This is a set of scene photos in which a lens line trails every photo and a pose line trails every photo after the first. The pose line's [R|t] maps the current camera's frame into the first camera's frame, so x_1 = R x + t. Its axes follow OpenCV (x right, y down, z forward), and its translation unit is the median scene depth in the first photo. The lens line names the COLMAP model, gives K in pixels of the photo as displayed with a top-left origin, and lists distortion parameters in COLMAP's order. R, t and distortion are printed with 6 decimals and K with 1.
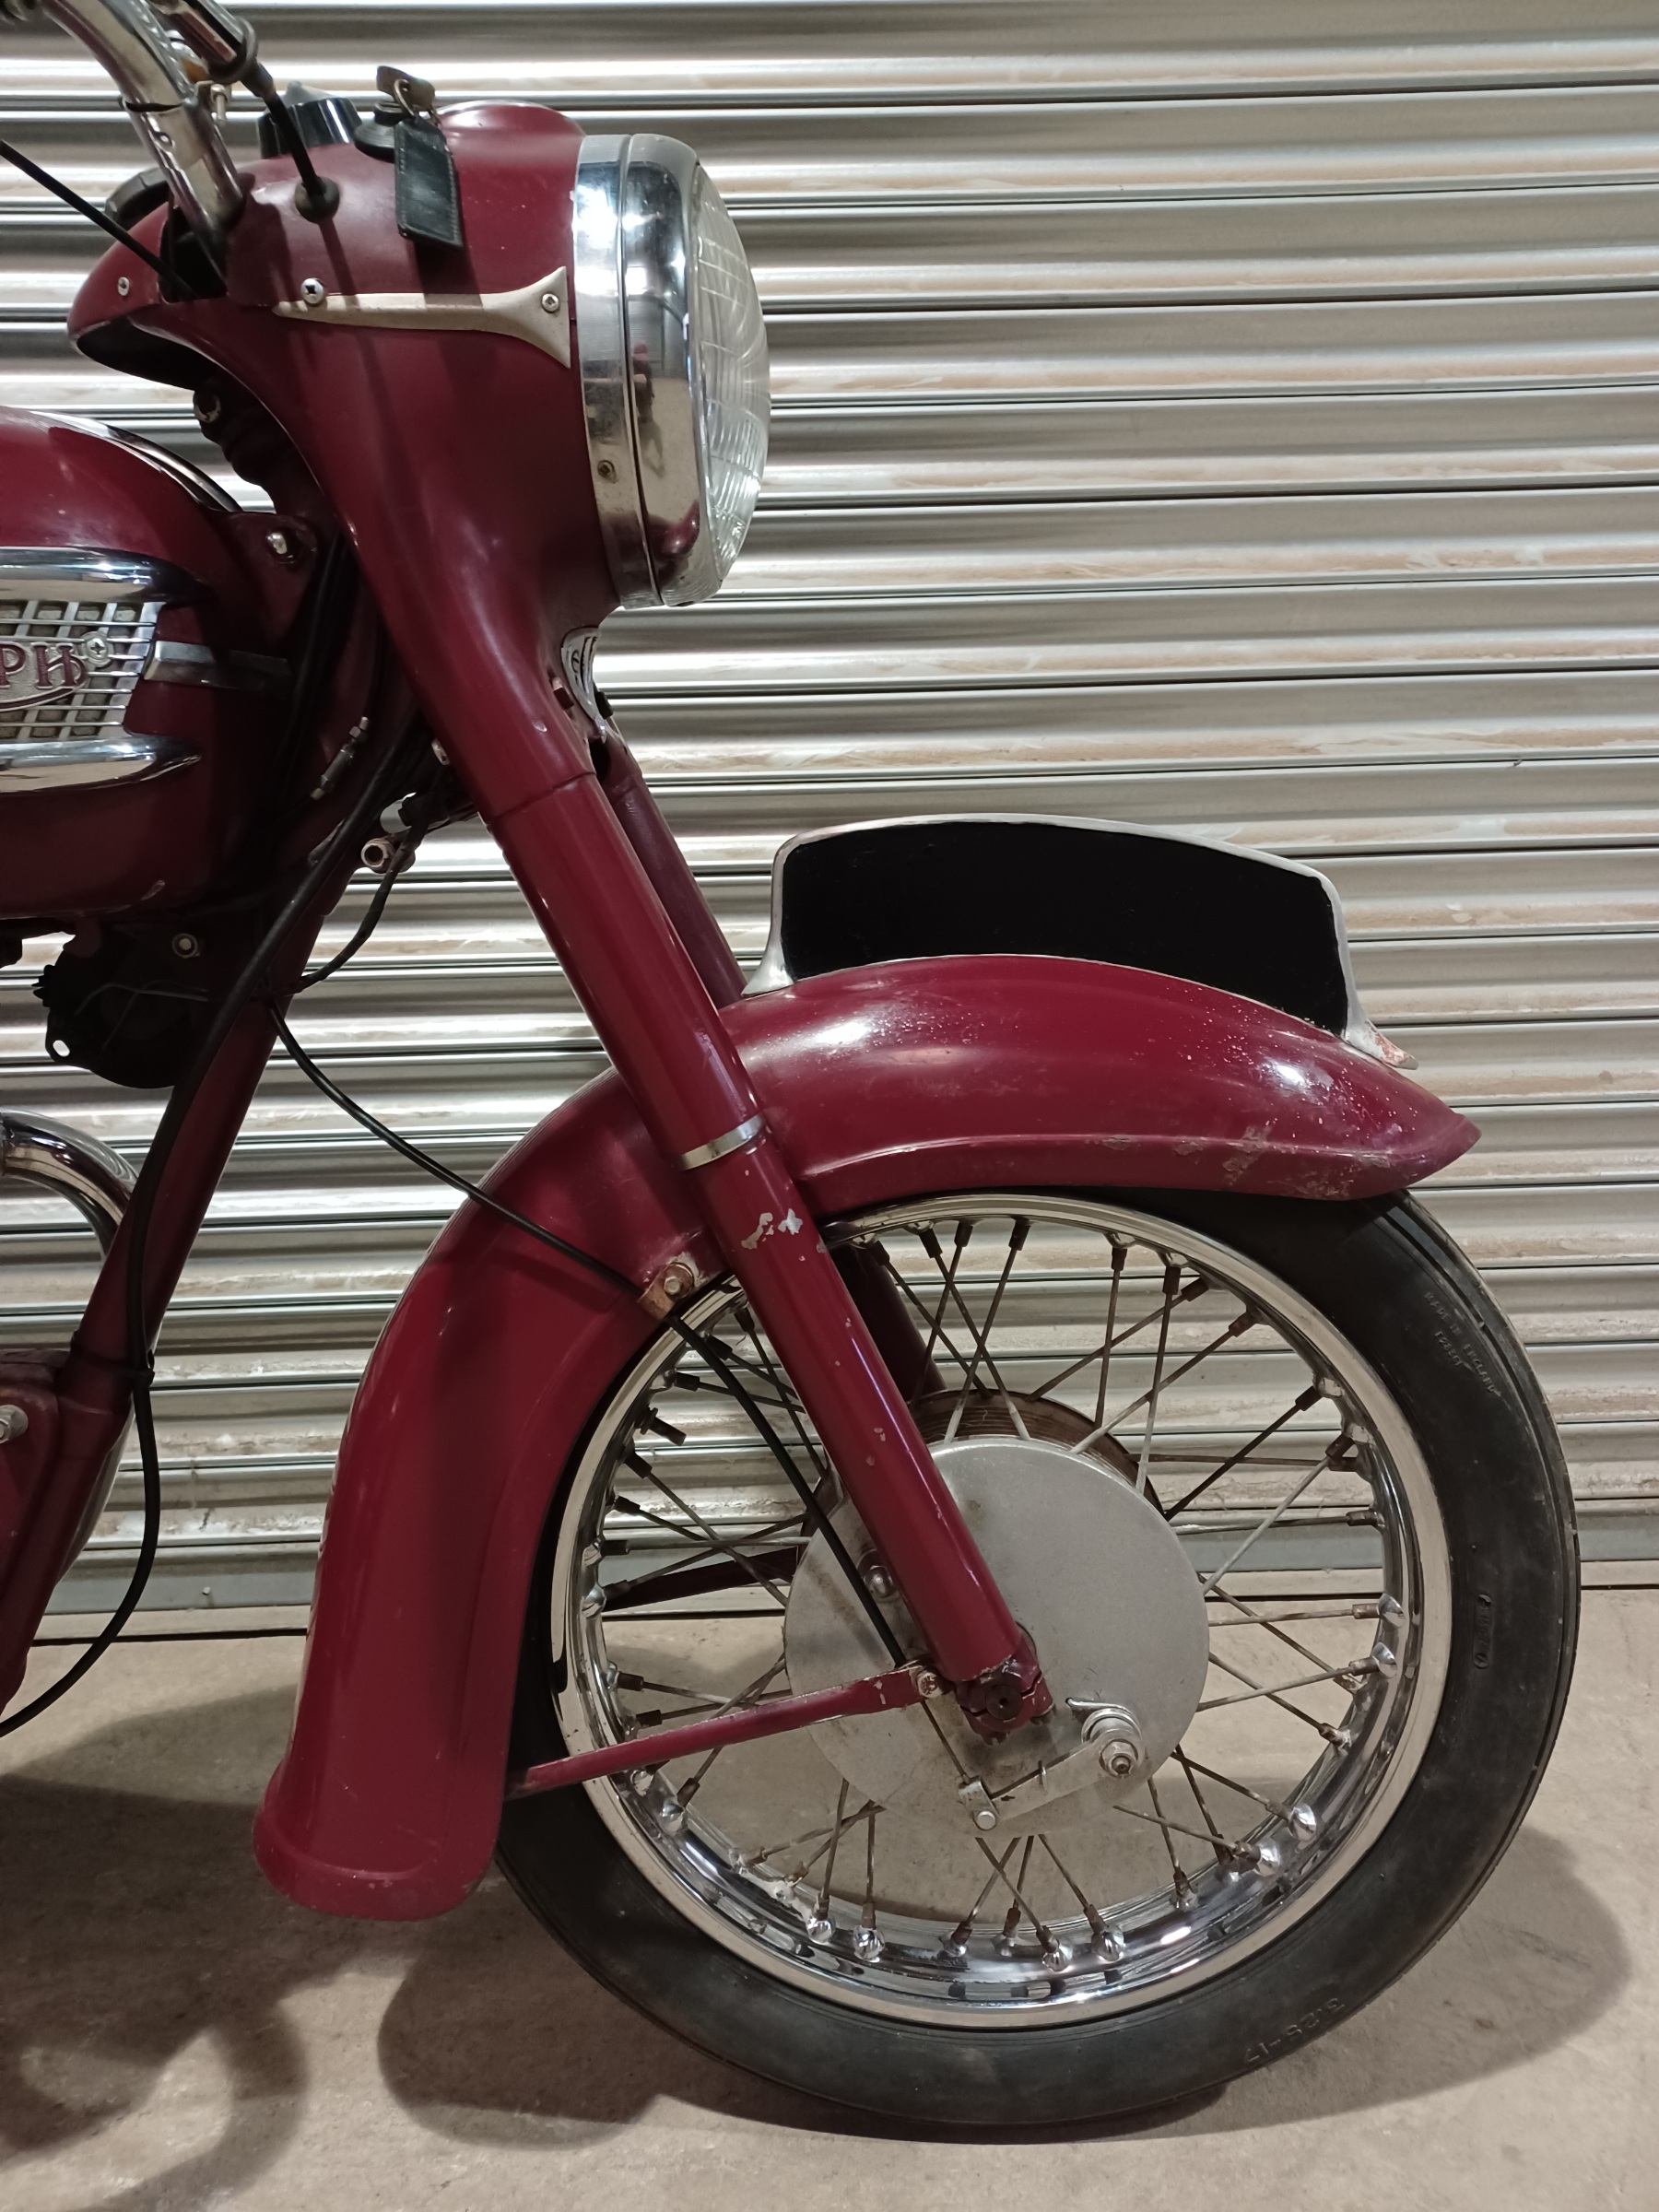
lens RADIAL K [[1563.8, 0, 852.2], [0, 1563.8, 1117.8], [0, 0, 1]] dist [0.013730, 0.017533]
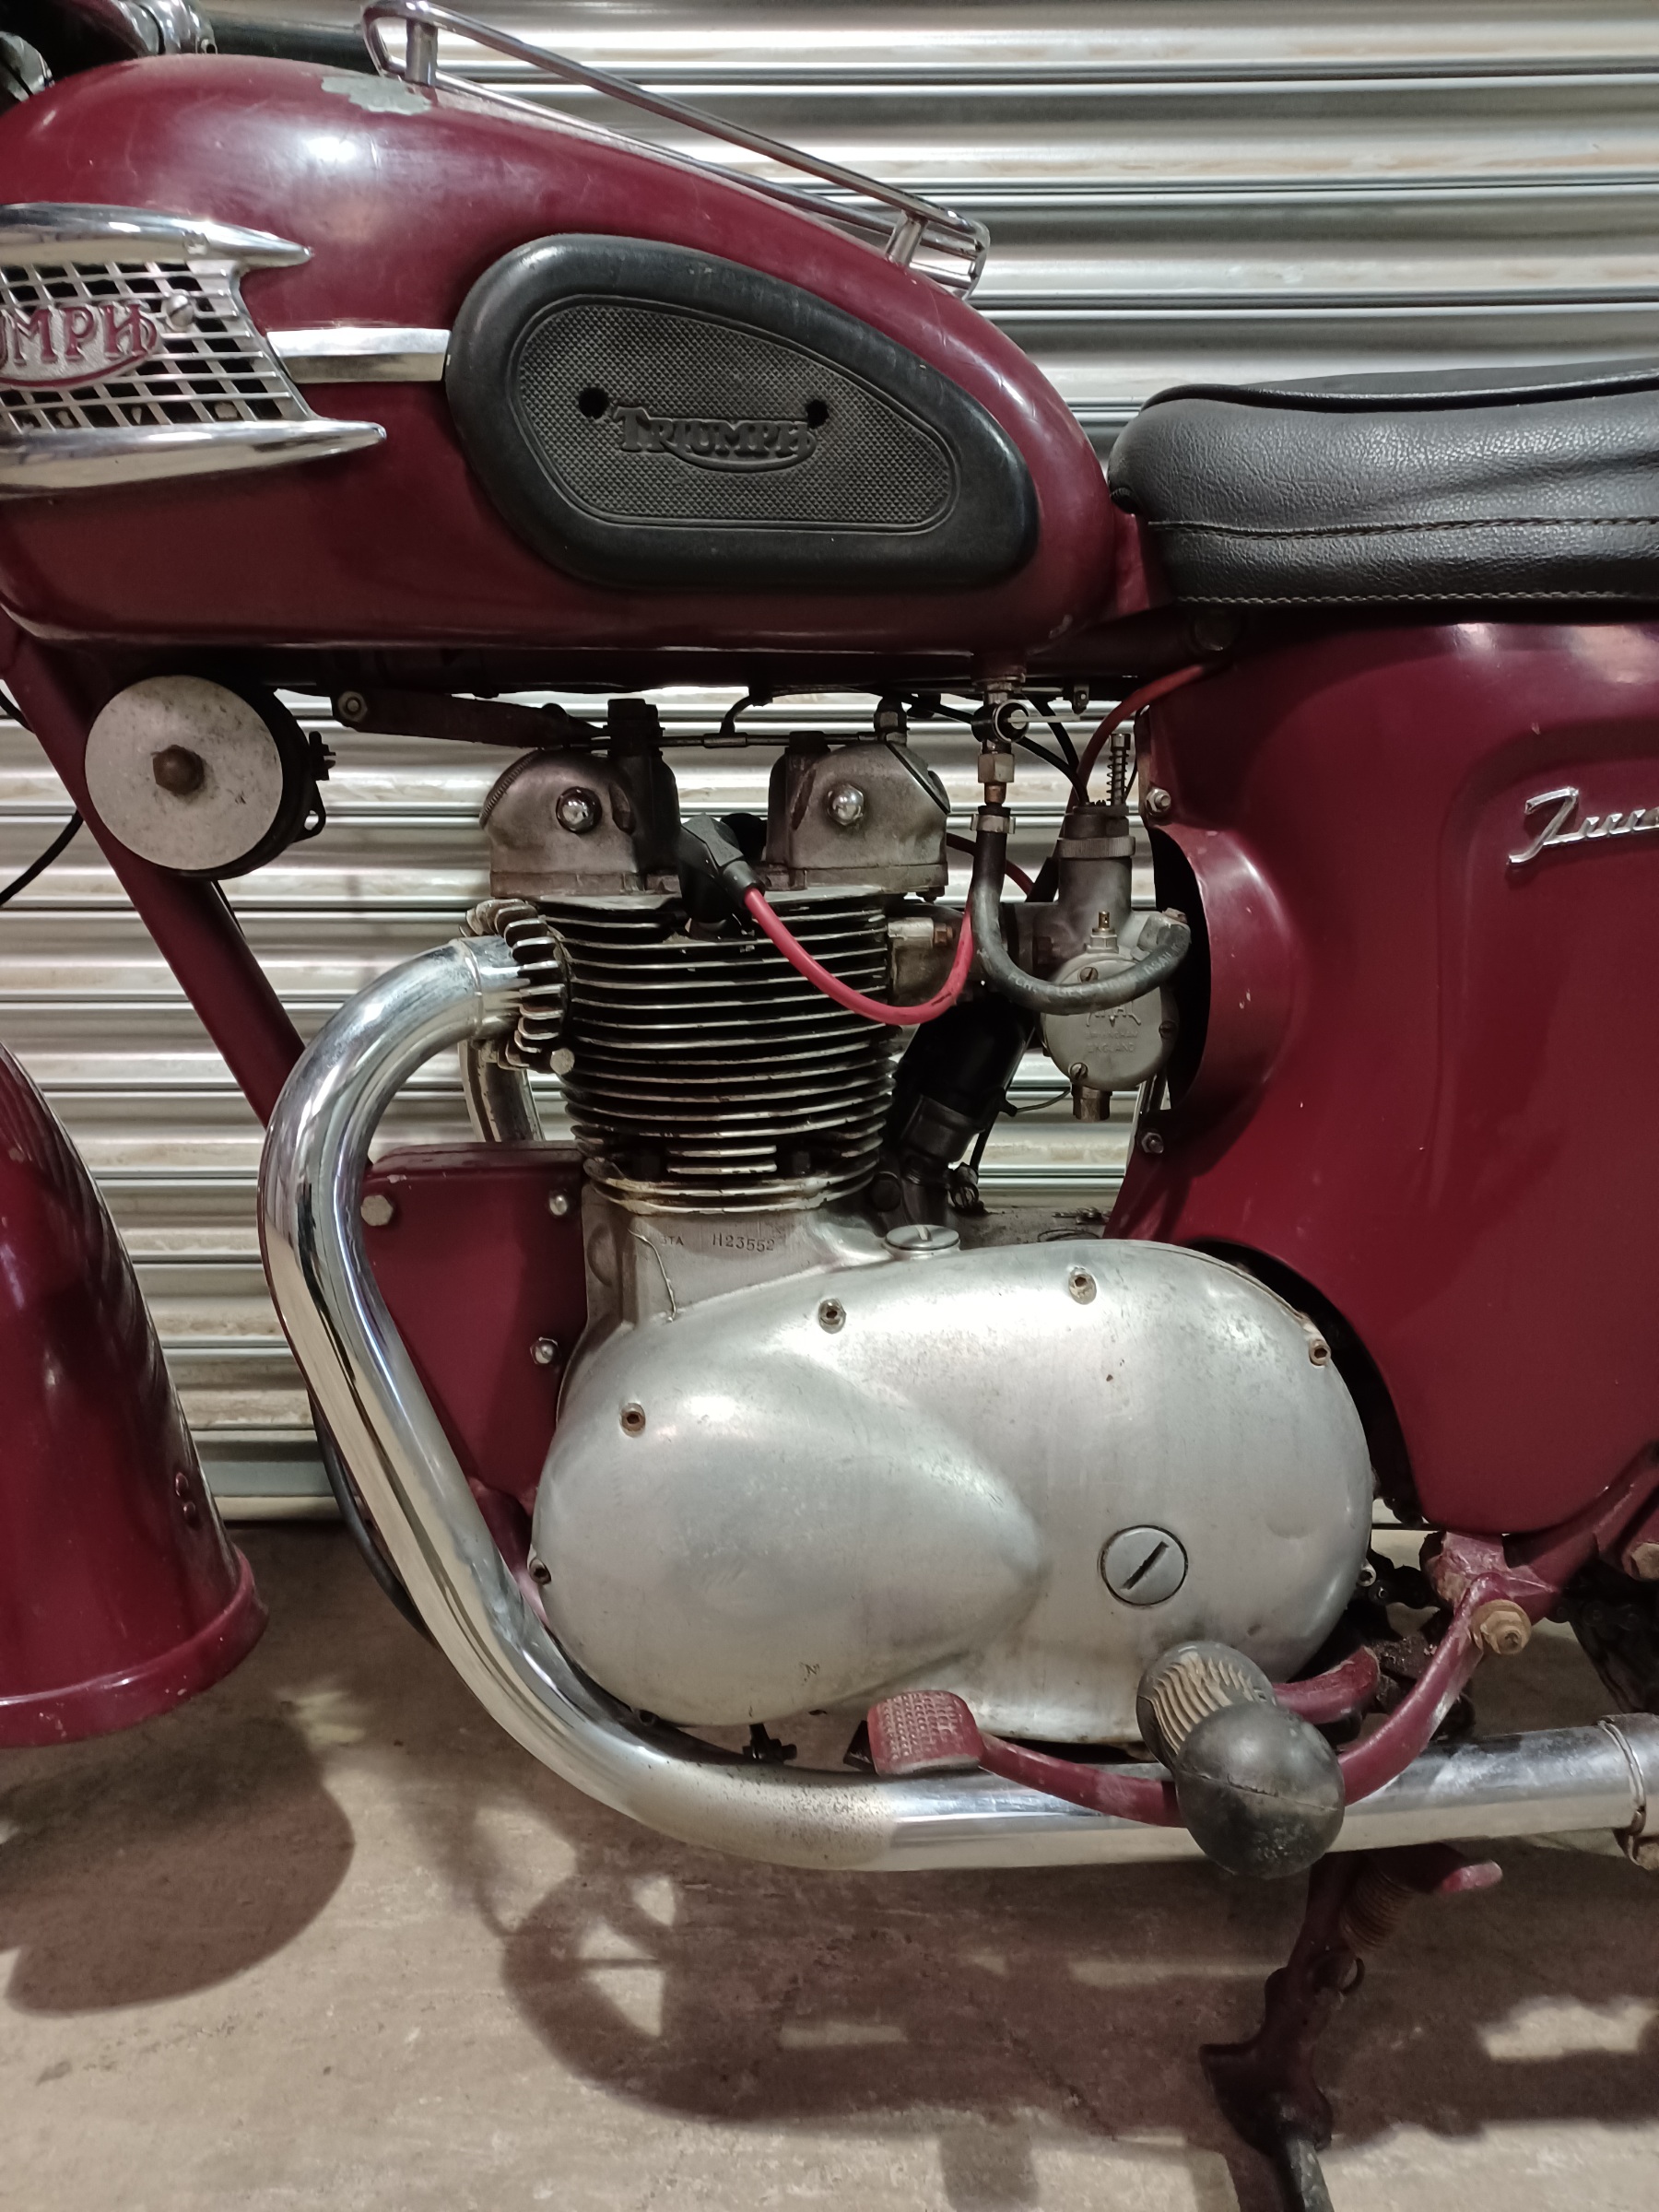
lens RADIAL K [[1563.8, 0, 853.3], [0, 1563.8, 1111.0], [0, 0, 1]] dist [0.013730, 0.017533]
pose [[0.999258, 0.032385, -0.020851, -0.693491], [-0.031811, 0.999121, 0.027298, 0.091671], [0.021717, -0.026615, 0.999410, 0.105811]]
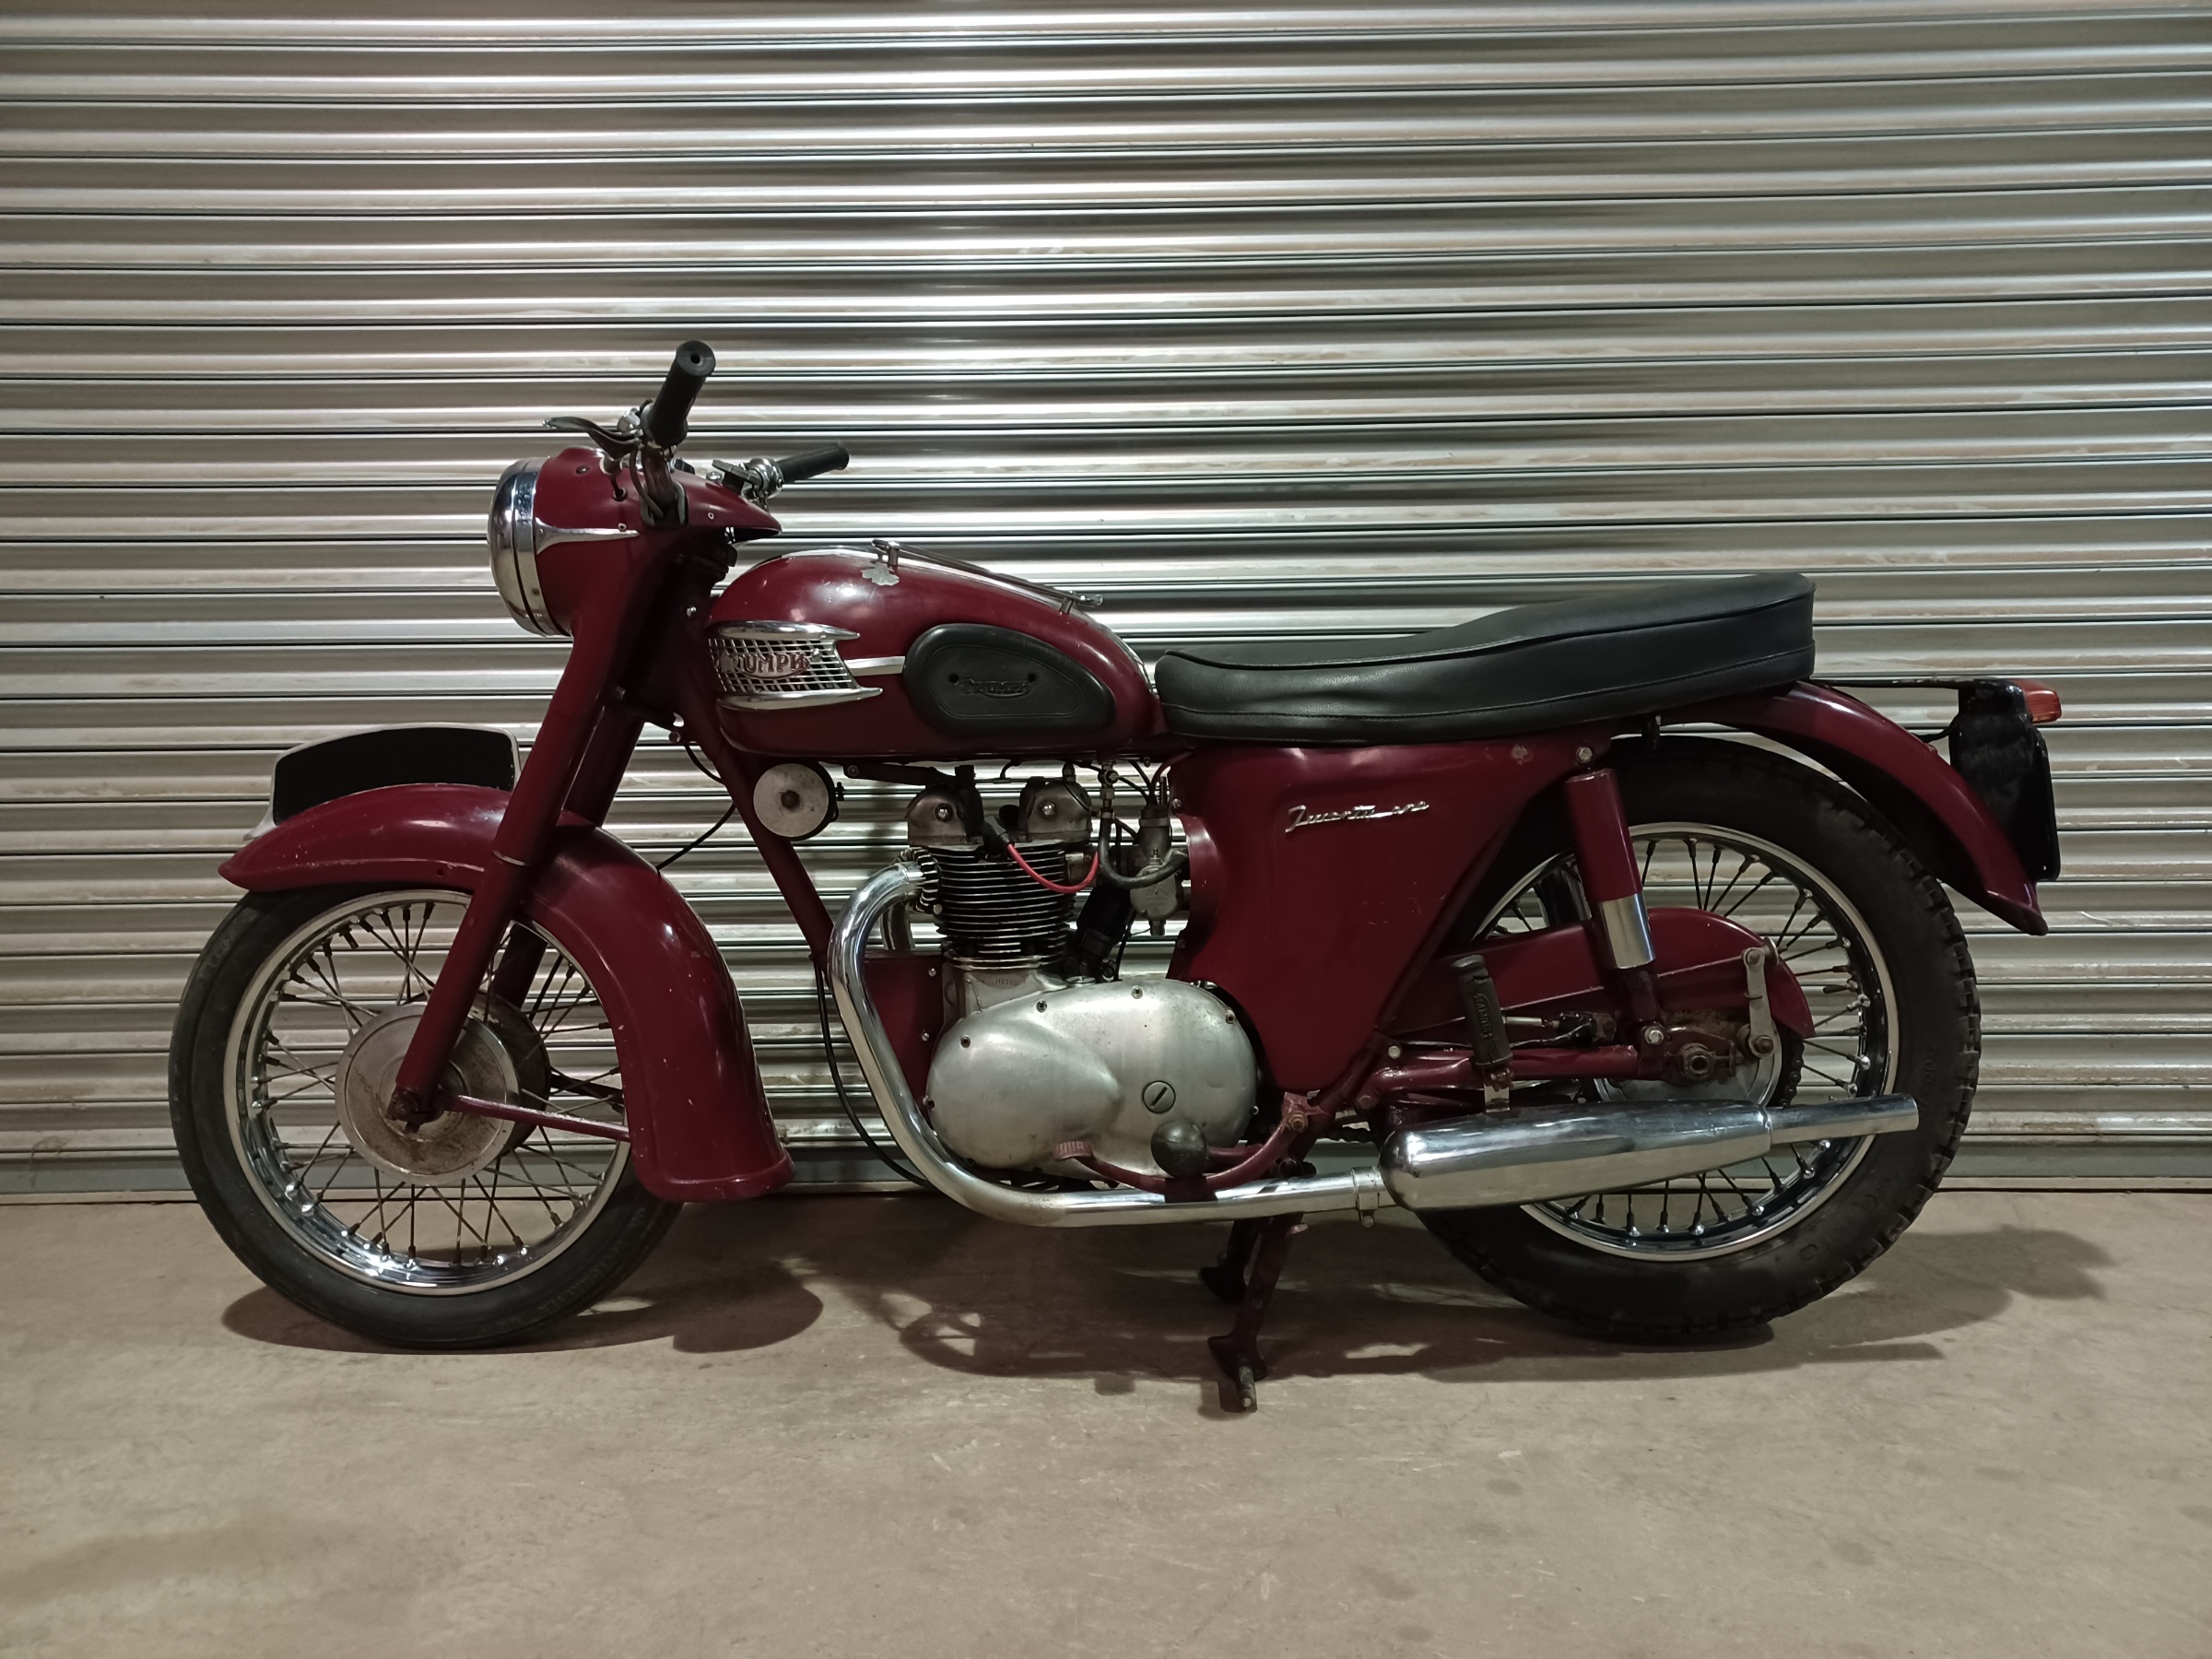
lens RADIAL K [[1563.8, 0, 1130.6], [0, 1563.8, 834.5], [0, 0, 1]] dist [0.013730, 0.017533]
pose [[0.999126, 0.017999, -0.037726, -0.546293], [-0.021386, 0.995585, -0.091399, 0.168306], [0.035915, 0.092125, 0.995100, -1.019341]]
